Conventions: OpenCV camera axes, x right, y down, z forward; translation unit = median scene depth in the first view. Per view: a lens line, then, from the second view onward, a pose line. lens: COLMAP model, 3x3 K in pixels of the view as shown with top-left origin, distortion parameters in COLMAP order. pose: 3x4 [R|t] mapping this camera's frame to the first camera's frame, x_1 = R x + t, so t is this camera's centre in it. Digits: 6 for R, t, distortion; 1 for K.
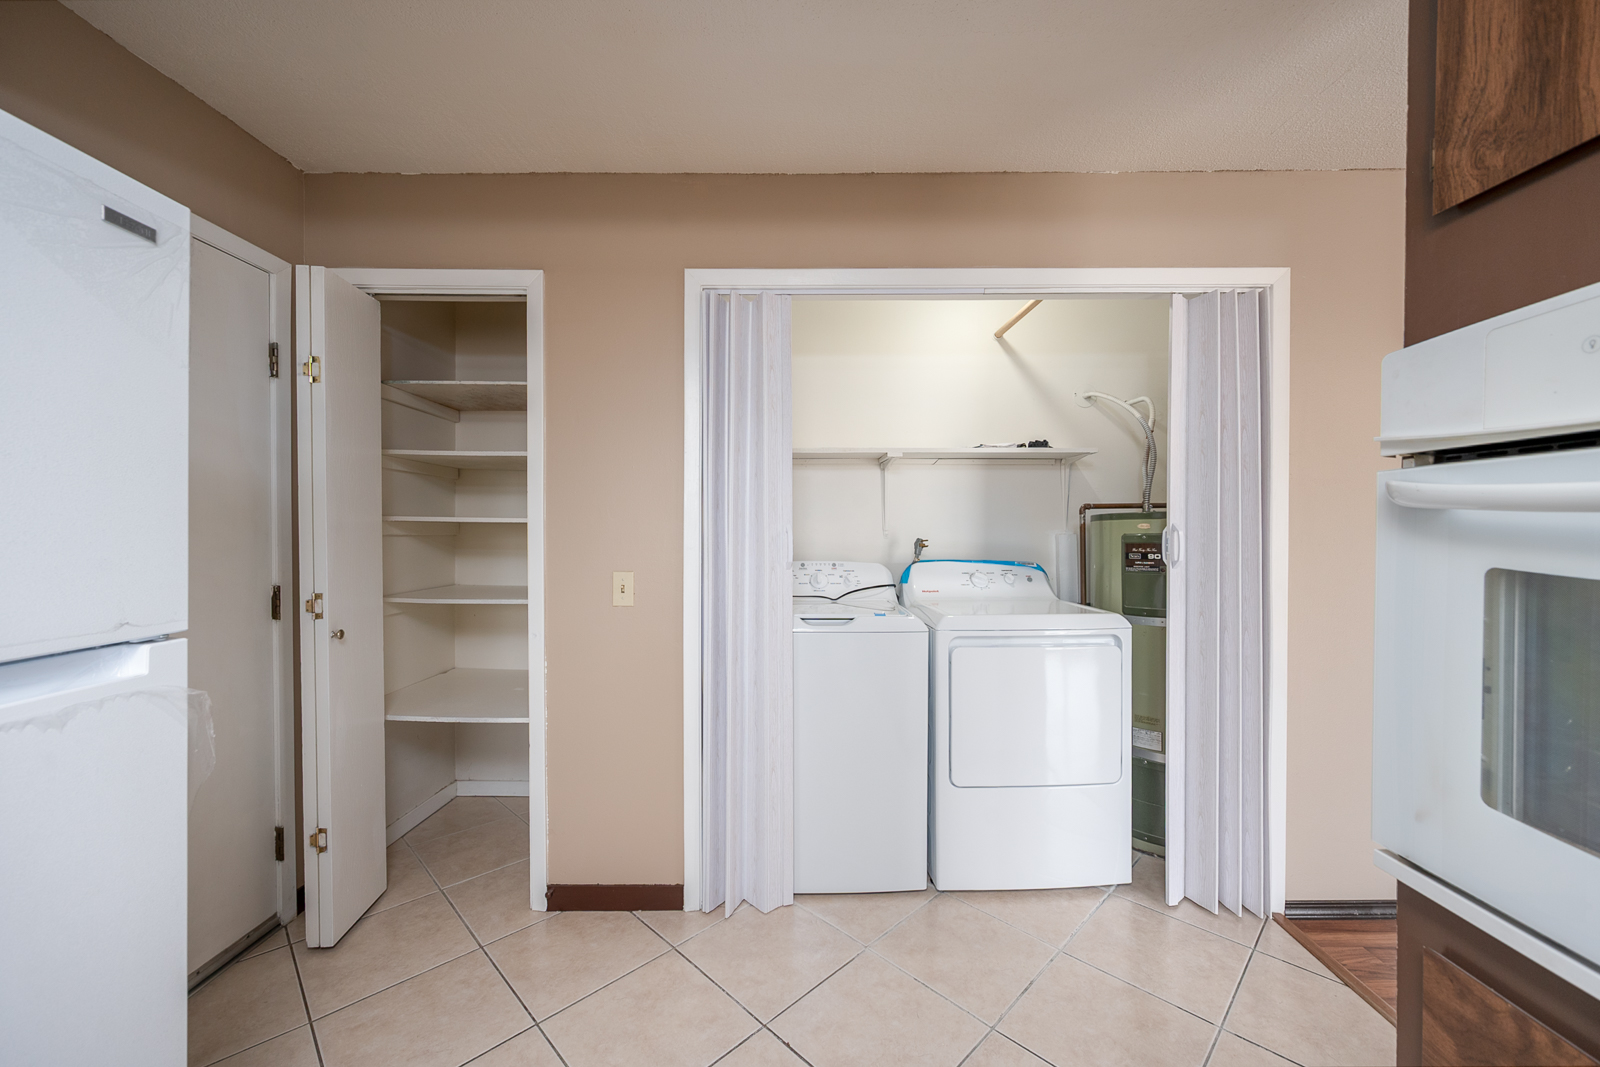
lens RADIAL K [[630.1, 0, 799.9], [0, 630.1, 536.3], [0, 0, 1]] dist [-0.001861, 0.000506]
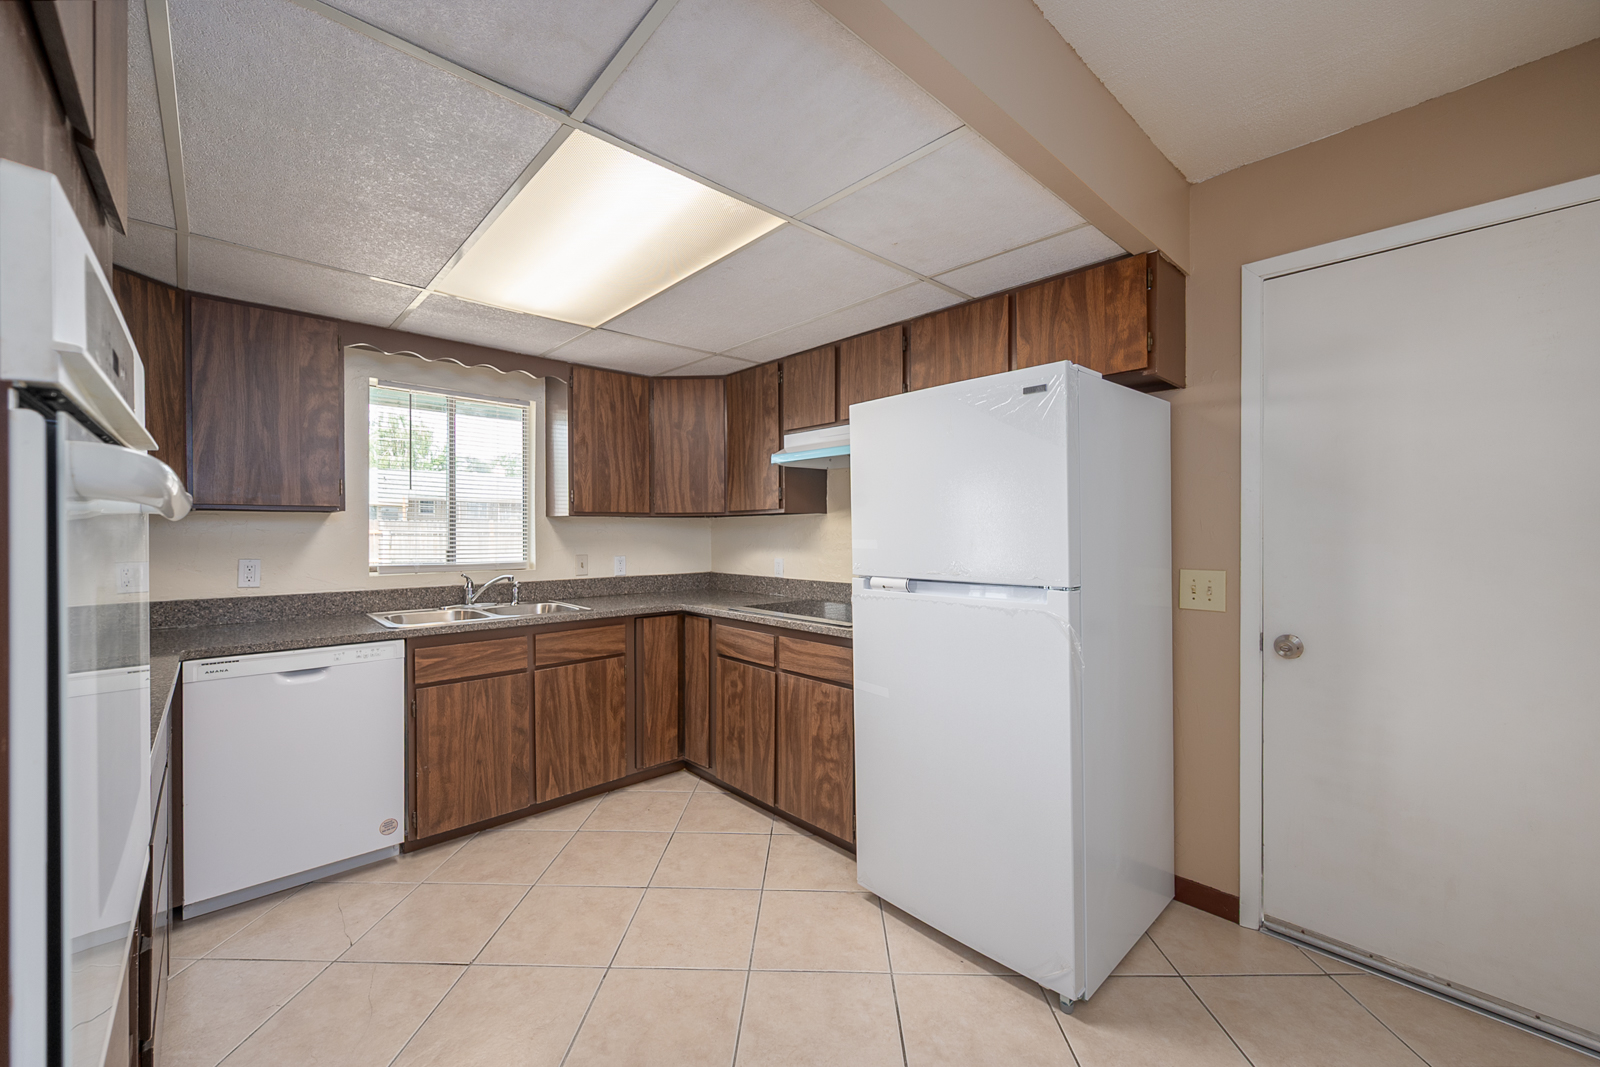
lens RADIAL K [[630.1, 0, 799.9], [0, 630.1, 536.3], [0, 0, 1]] dist [-0.001861, 0.000506]
pose [[-0.723474, 0.004986, -0.690334, 0.370834], [-0.007281, 0.999863, 0.014852, -0.009439], [0.690314, 0.015772, -0.723338, 0.756096]]
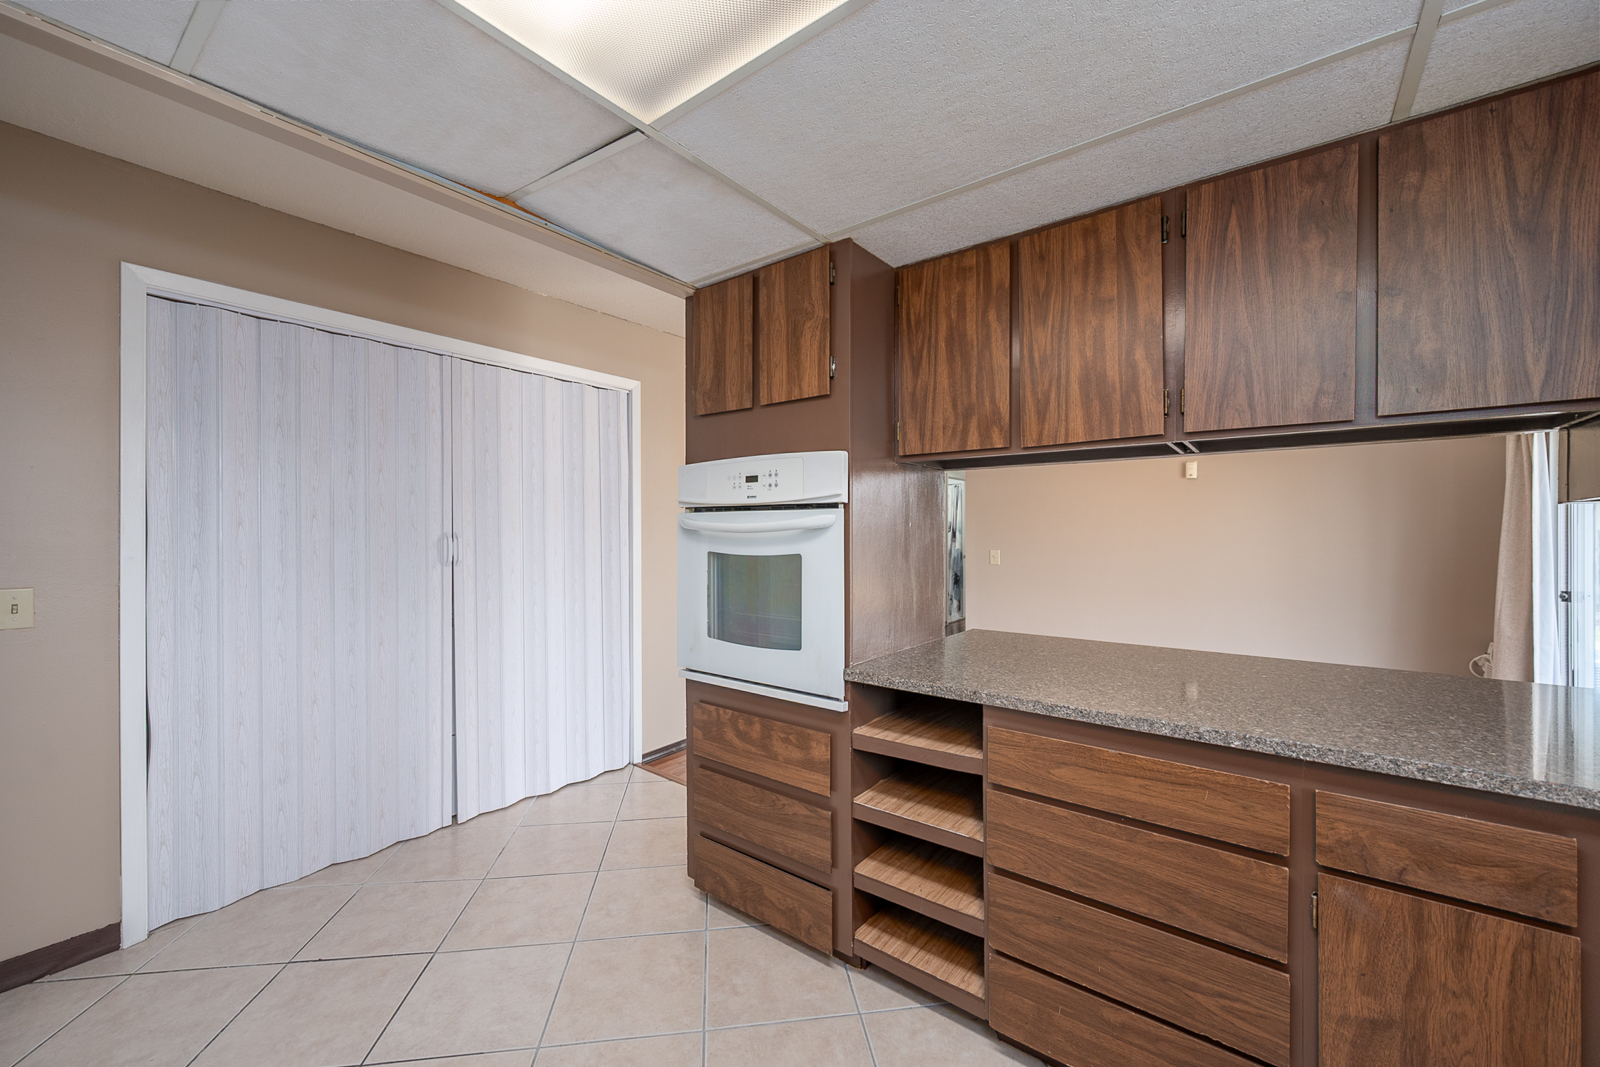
lens RADIAL K [[630.1, 0, 799.9], [0, 630.1, 536.3], [0, 0, 1]] dist [-0.001861, 0.000506]
pose [[0.602548, -0.006528, 0.798056, -0.323082], [0.010065, 0.999949, 0.000580, -0.005209], [-0.798019, 0.007683, 0.602583, -0.367441]]
